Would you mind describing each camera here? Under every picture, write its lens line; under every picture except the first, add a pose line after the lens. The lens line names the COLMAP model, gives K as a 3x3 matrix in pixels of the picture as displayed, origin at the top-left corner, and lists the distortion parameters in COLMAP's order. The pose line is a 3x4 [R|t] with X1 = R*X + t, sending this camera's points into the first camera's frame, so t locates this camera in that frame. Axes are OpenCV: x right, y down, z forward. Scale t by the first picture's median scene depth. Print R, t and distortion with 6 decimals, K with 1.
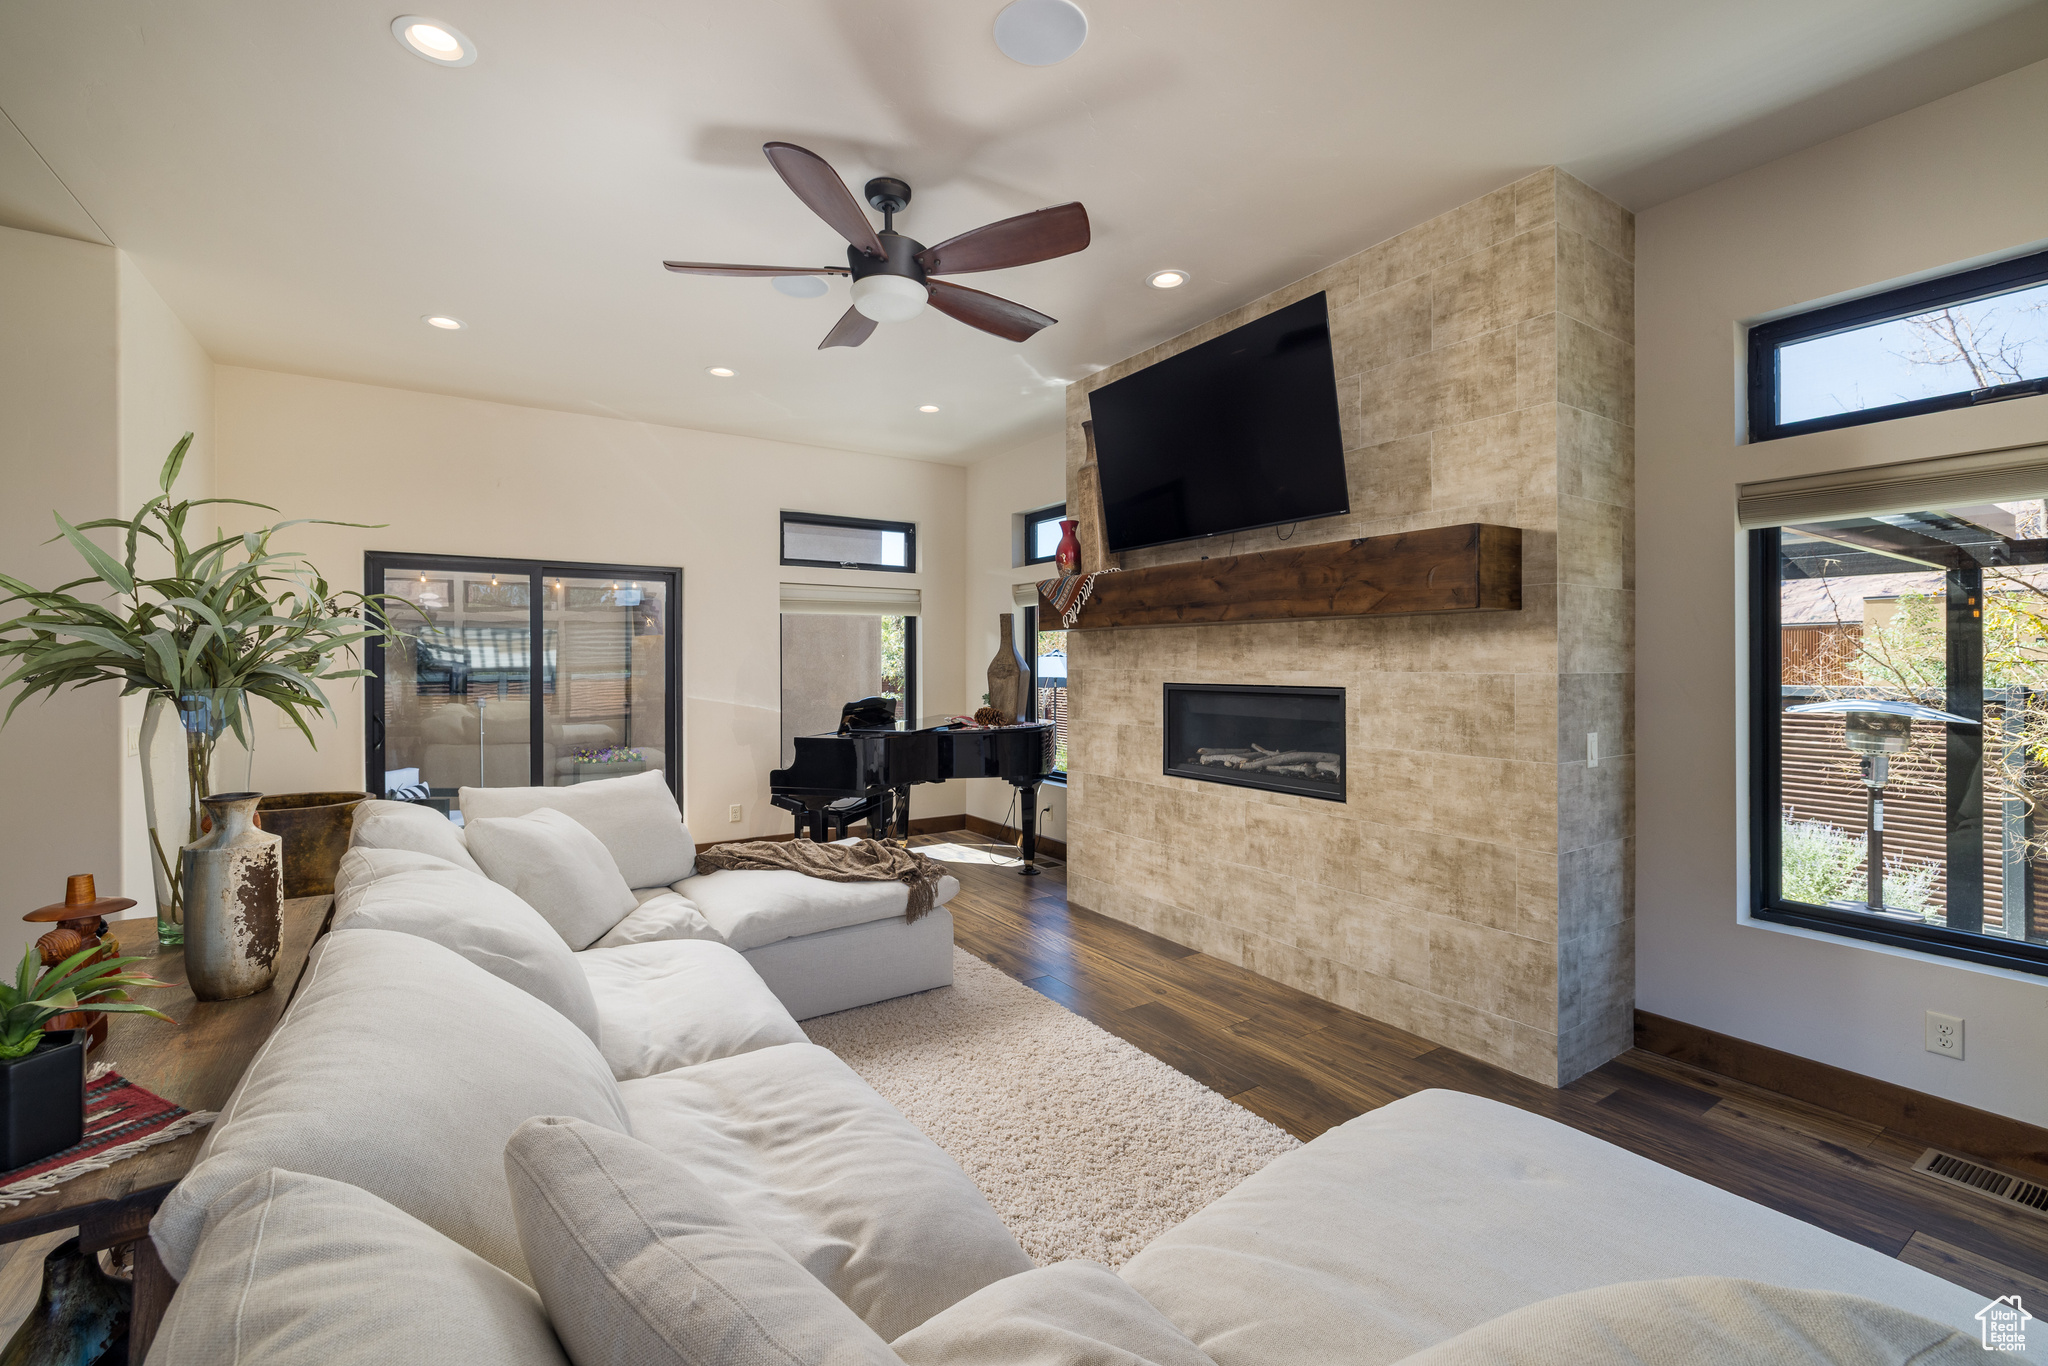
lens RADIAL K [[857.5, 0, 1025.6], [0, 857.5, 669.1], [0, 0, 1]] dist [-0.001306, -0.000193]
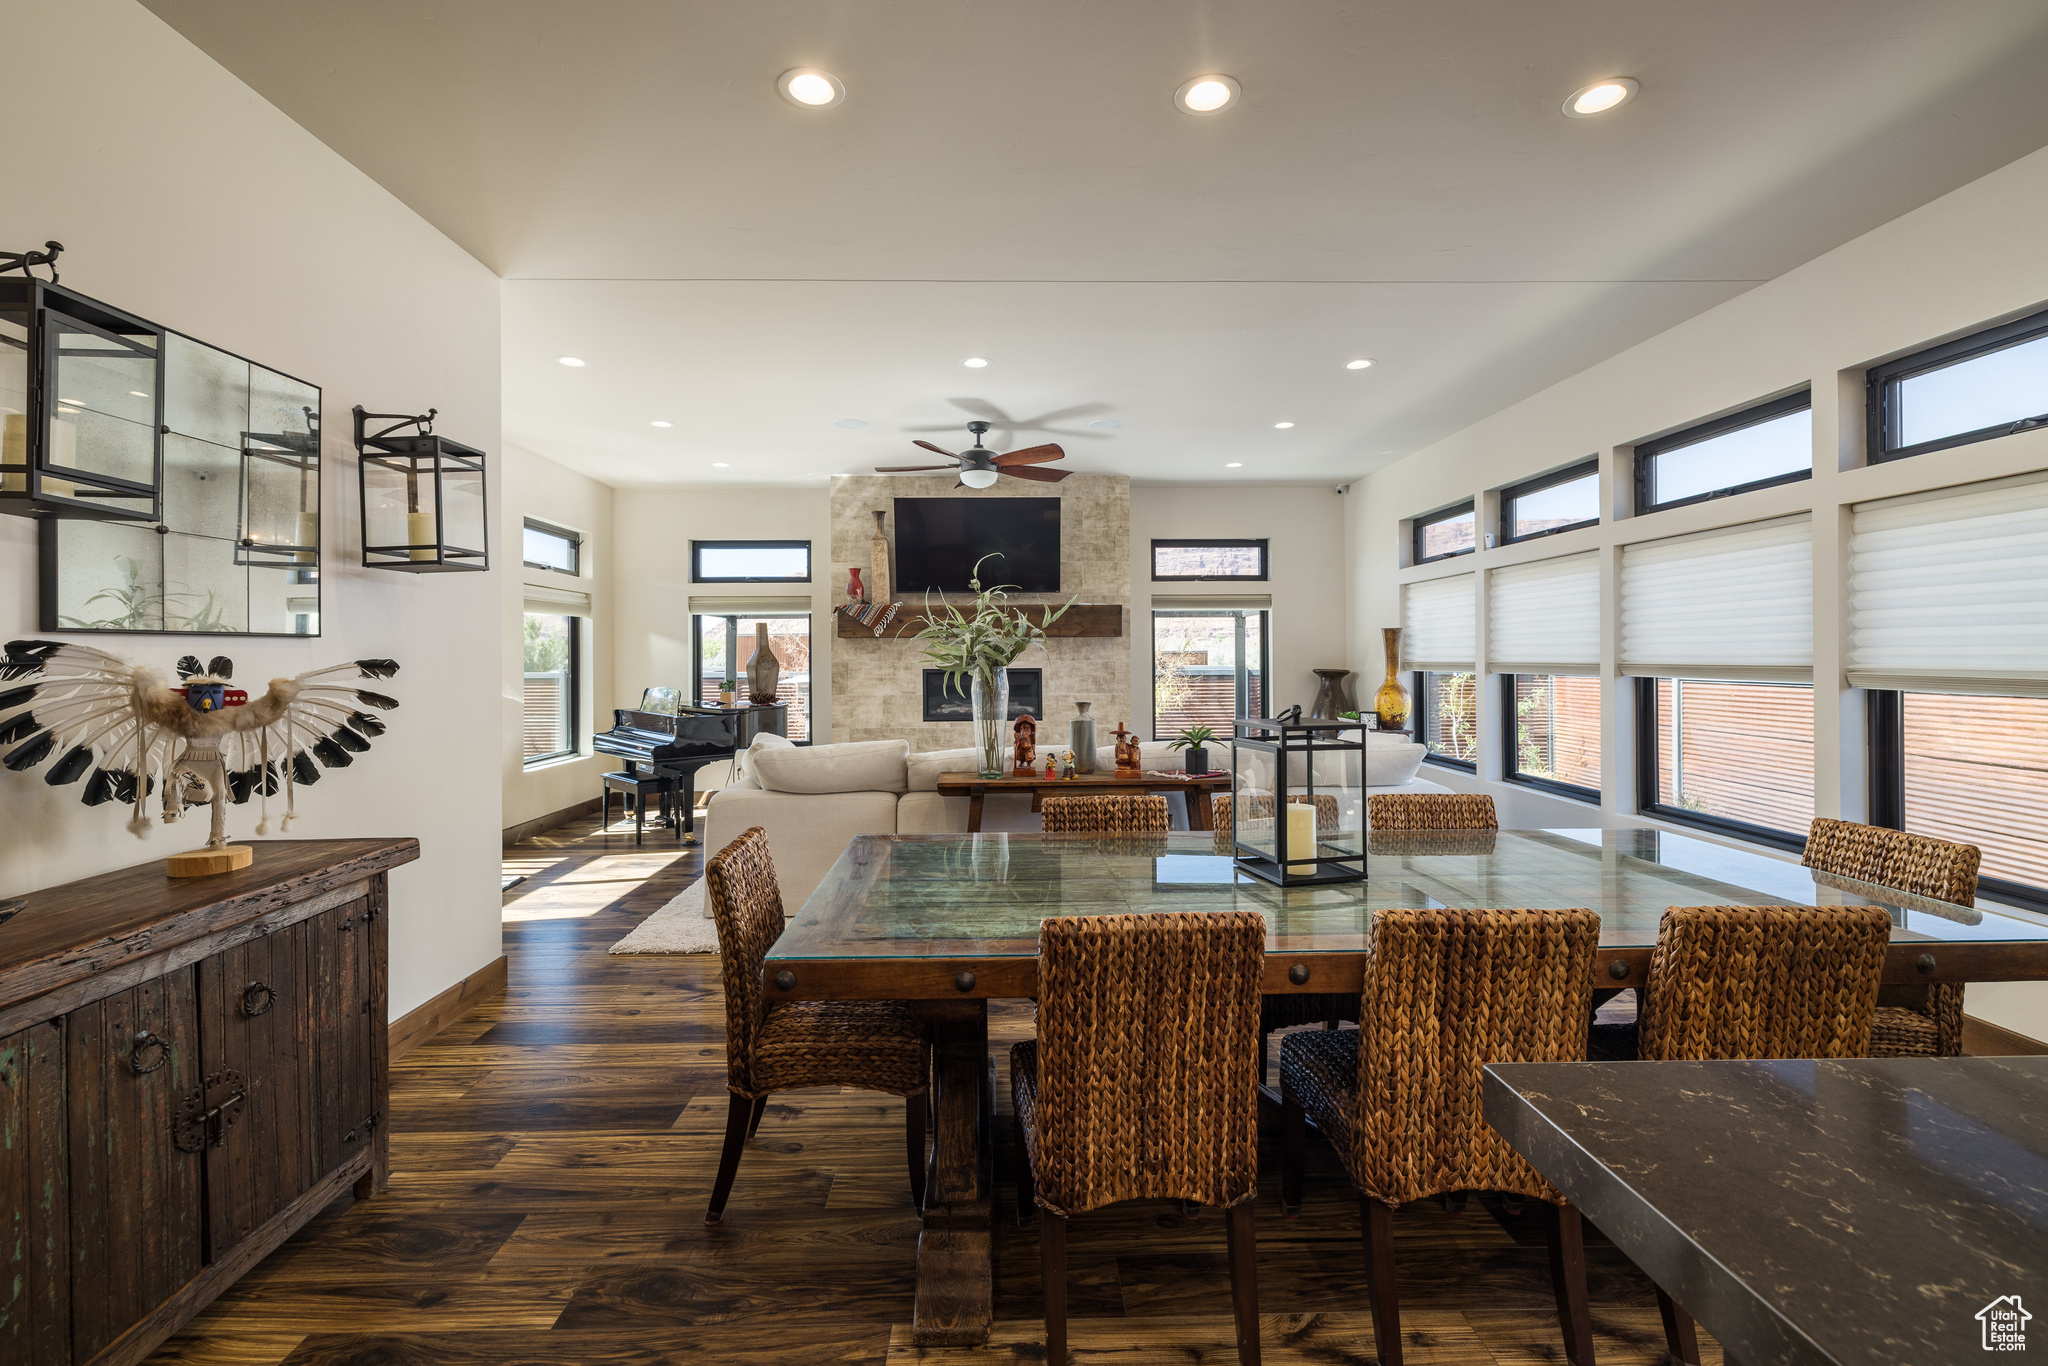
lens RADIAL K [[857.5, 0, 1027.0], [0, 857.5, 663.6], [0, 0, 1]] dist [-0.001306, -0.000193]
pose [[0.531511, -0.008544, 0.847008, -1.342065], [0.010933, 0.999935, 0.003226, 0.001616], [-0.846981, 0.007546, 0.531570, -0.127864]]
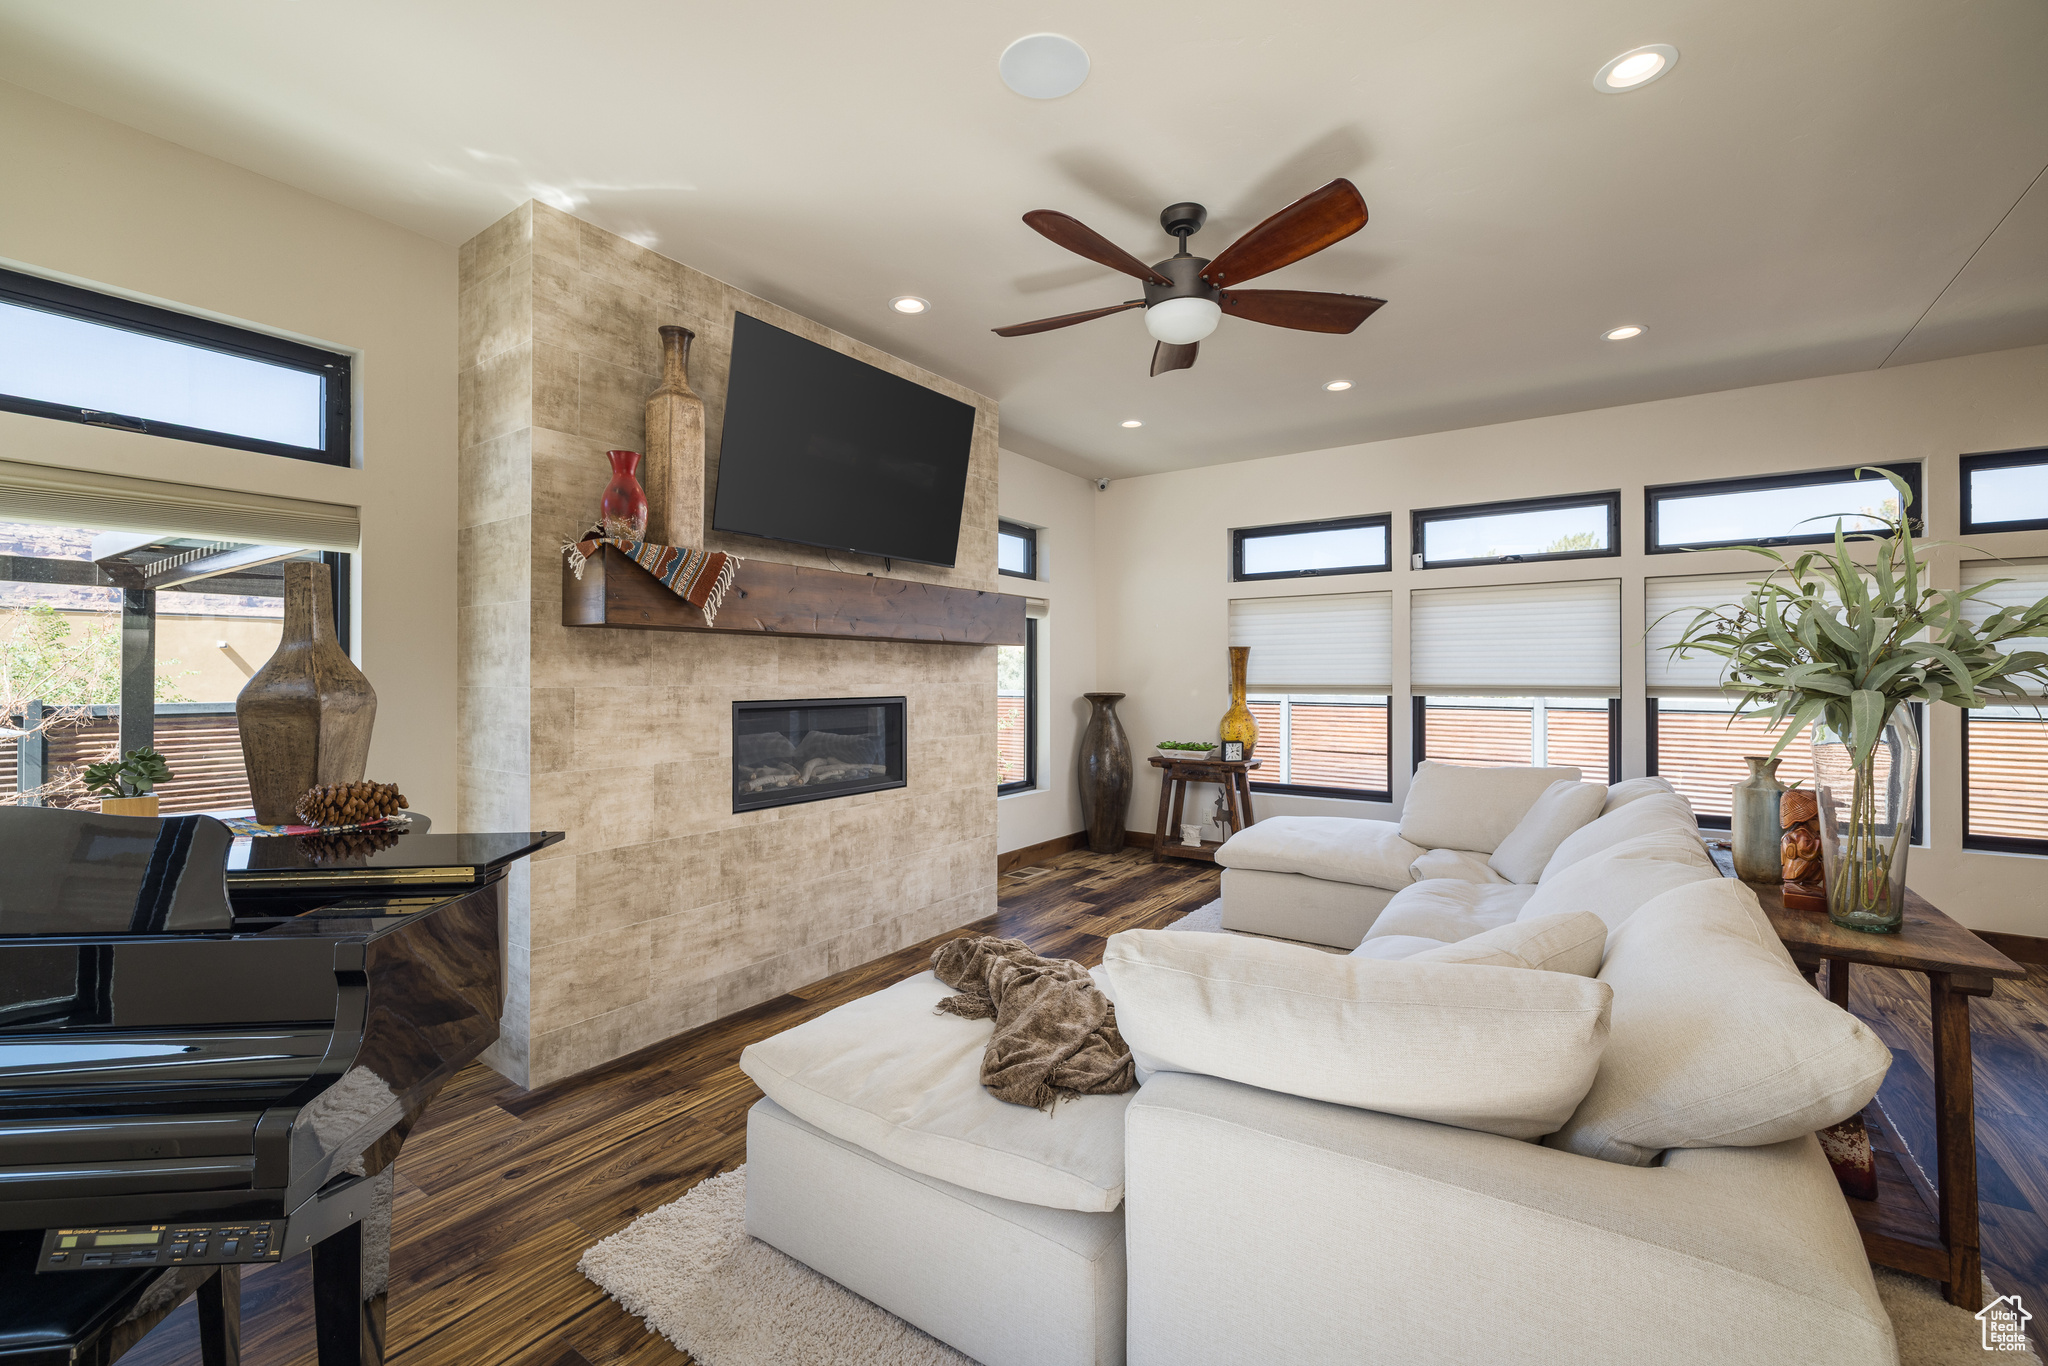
lens RADIAL K [[857.5, 0, 1022.5], [0, 857.5, 676.5], [0, 0, 1]] dist [-0.001306, -0.000193]
pose [[-0.363109, 0.001965, 0.931745, -0.775157], [0.008617, 0.999962, 0.001249, -0.007072], [-0.931707, 0.008483, -0.363112, 1.147637]]
